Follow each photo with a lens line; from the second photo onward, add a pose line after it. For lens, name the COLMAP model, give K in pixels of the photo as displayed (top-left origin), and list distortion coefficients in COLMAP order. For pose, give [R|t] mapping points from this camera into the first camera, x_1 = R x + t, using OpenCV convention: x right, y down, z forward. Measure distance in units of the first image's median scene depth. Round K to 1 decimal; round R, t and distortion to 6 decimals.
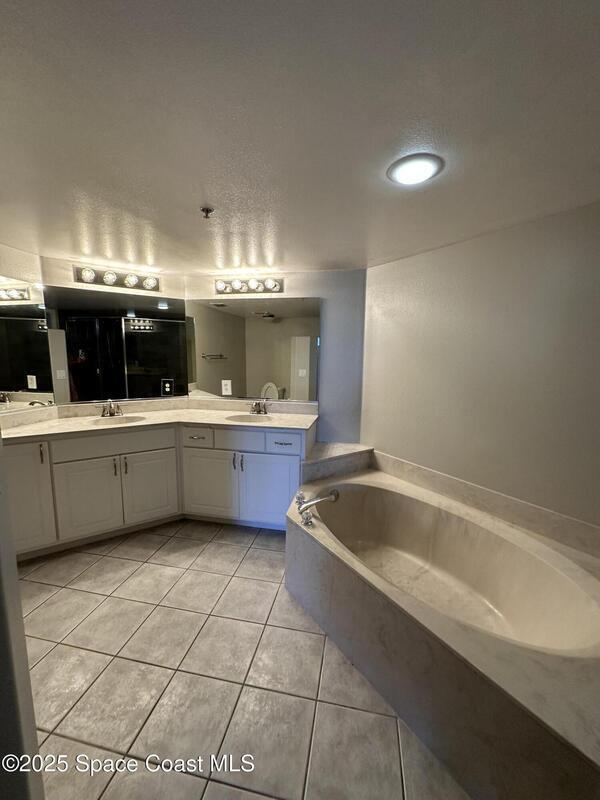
lens RADIAL K [[322.4, 0, 302.5], [0, 322.4, 400.1], [0, 0, 1]] dist [-0.003341, -0.000127]
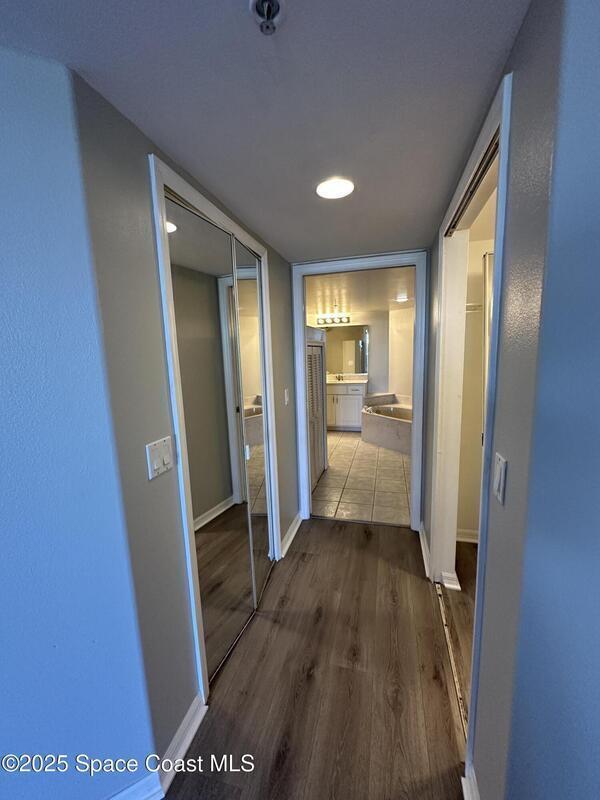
lens RADIAL K [[322.4, 0, 295.7], [0, 322.4, 401.7], [0, 0, 1]] dist [-0.003341, -0.000127]
pose [[0.994371, -0.036392, -0.099512, -0.233085], [0.037469, 0.999257, 0.008982, 0.164303], [0.099111, -0.012660, 0.994996, -1.233949]]
